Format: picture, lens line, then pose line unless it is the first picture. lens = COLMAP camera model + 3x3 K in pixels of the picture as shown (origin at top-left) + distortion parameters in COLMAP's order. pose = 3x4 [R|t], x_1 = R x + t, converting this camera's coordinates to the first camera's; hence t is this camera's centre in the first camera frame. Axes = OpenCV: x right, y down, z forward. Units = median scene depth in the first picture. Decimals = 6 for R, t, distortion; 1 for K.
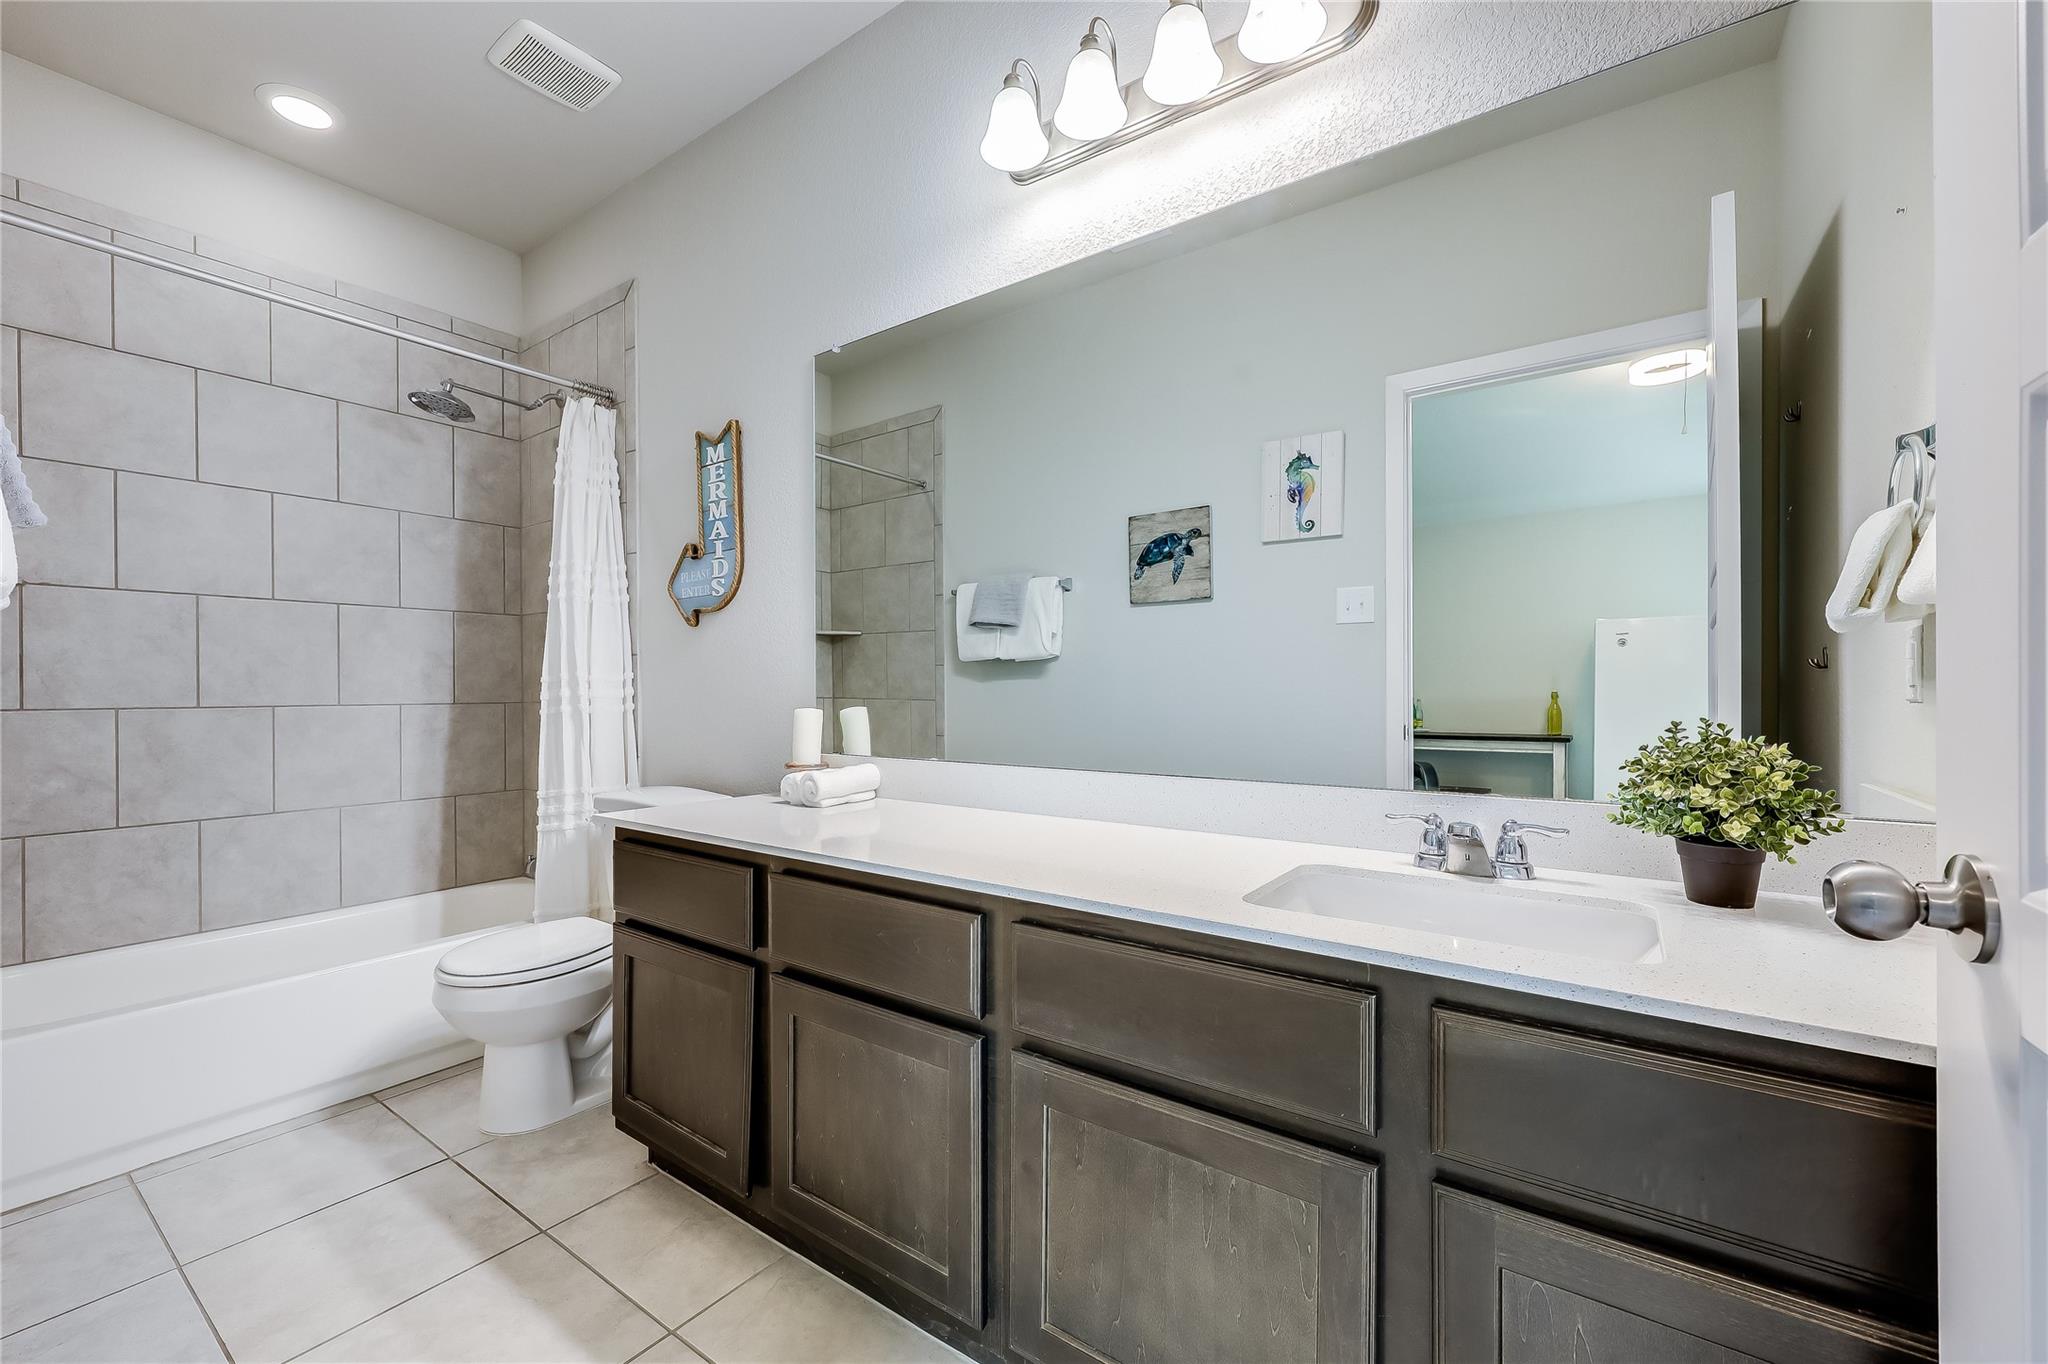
lens RADIAL K [[827.4, 0, 1020.7], [0, 827.4, 688.4], [0, 0, 1]] dist [-0.000030, -0.000002]
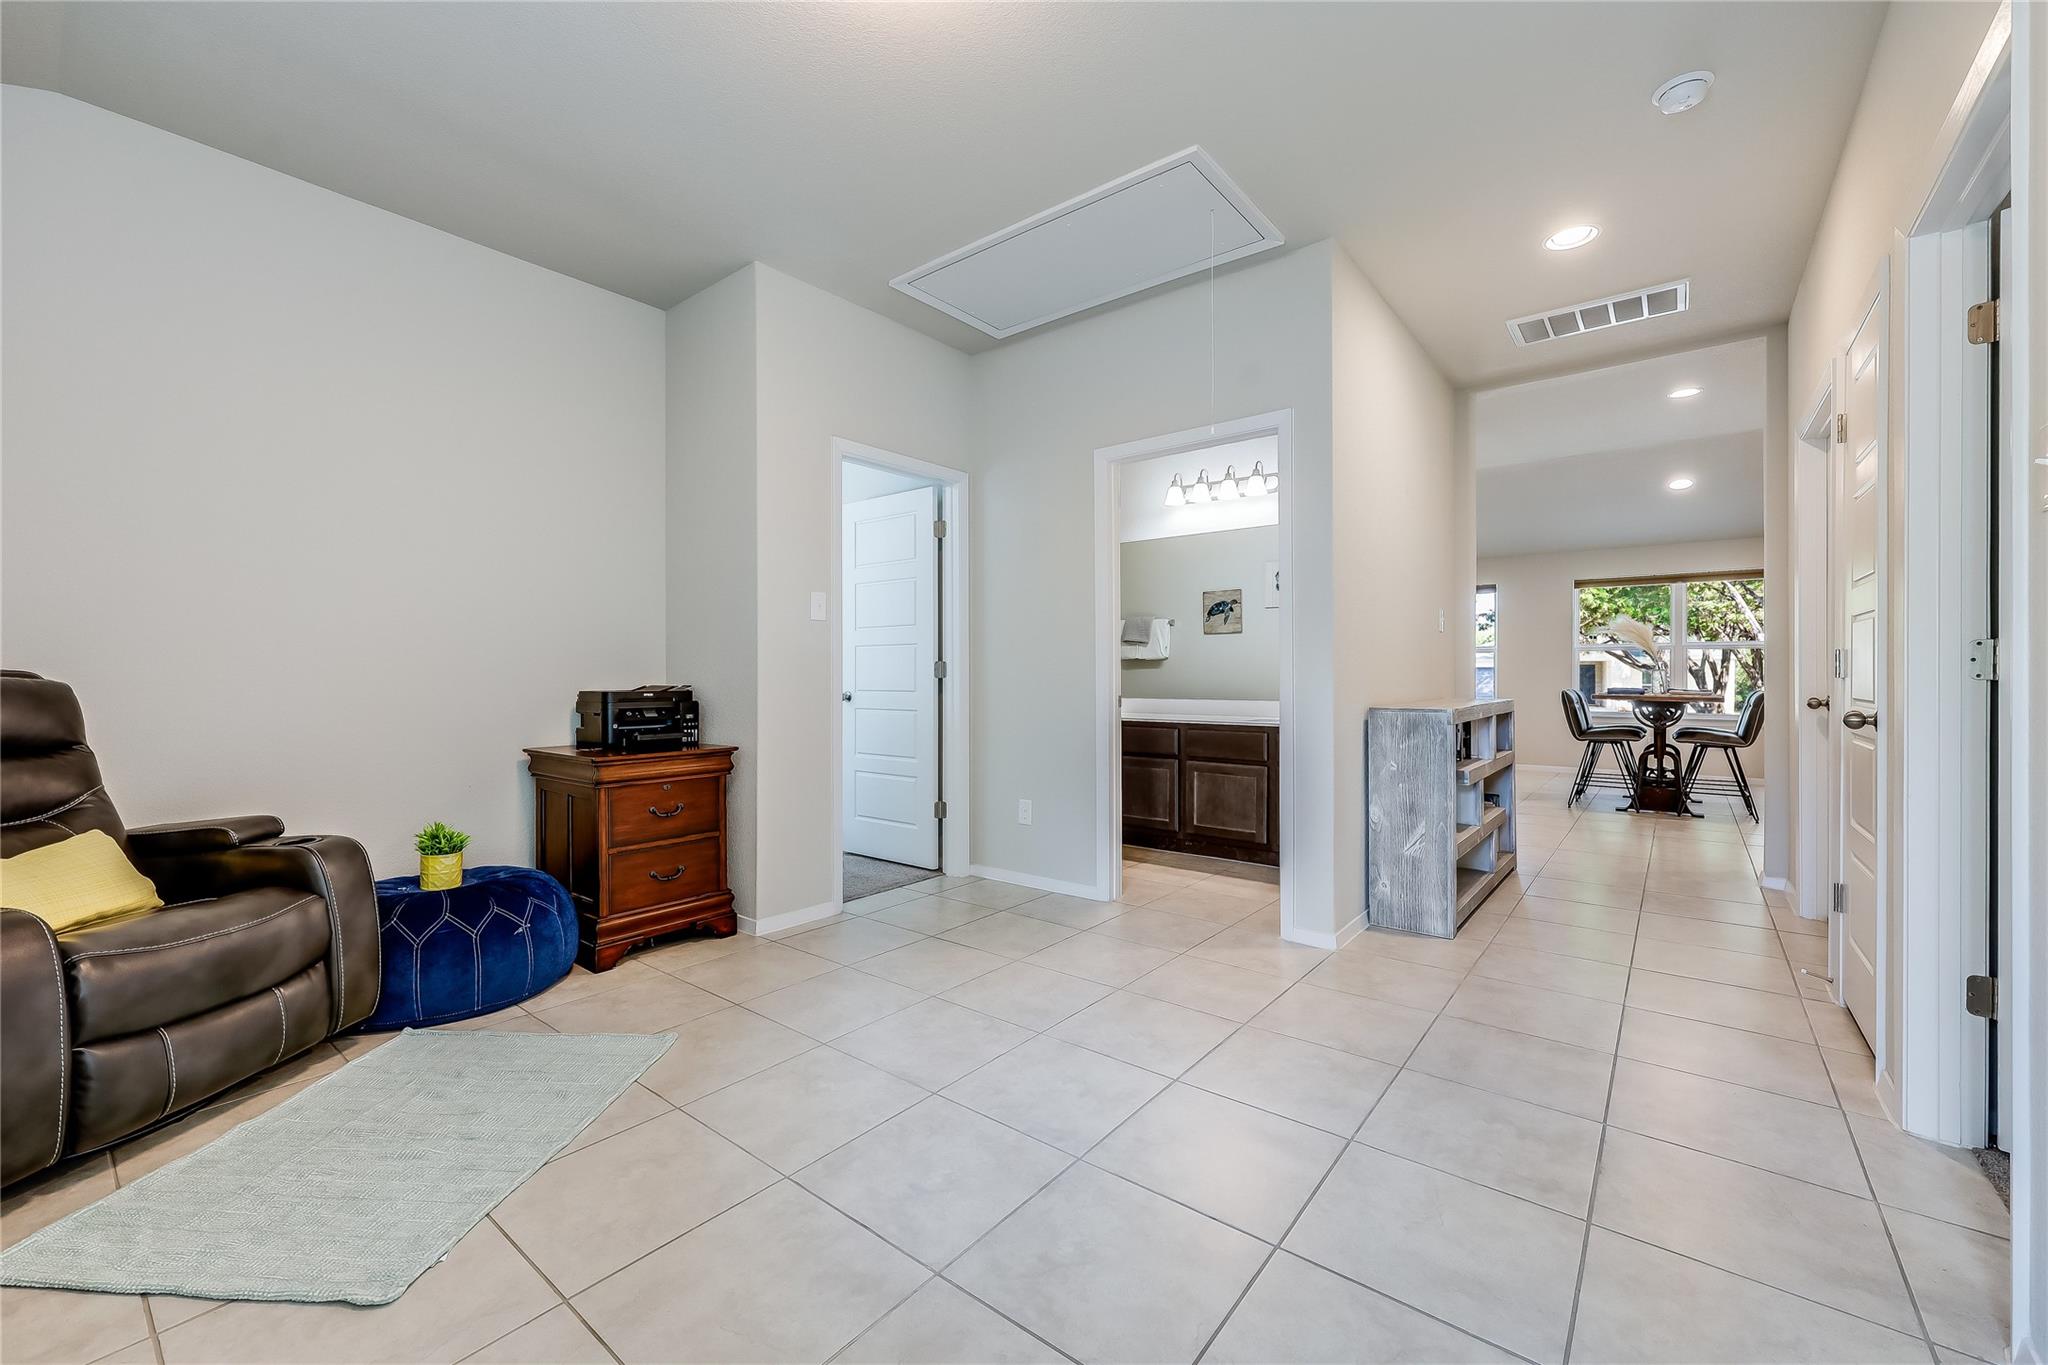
lens RADIAL K [[834.8, 0, 1028.2], [0, 834.8, 680.0], [0, 0, 1]] dist [-0.007820, -0.000222]
pose [[0.998997, -0.003910, -0.044613, -0.227222], [0.004118, 0.999981, 0.004583, 0.006195], [0.044595, -0.004762, 0.998994, -1.182809]]
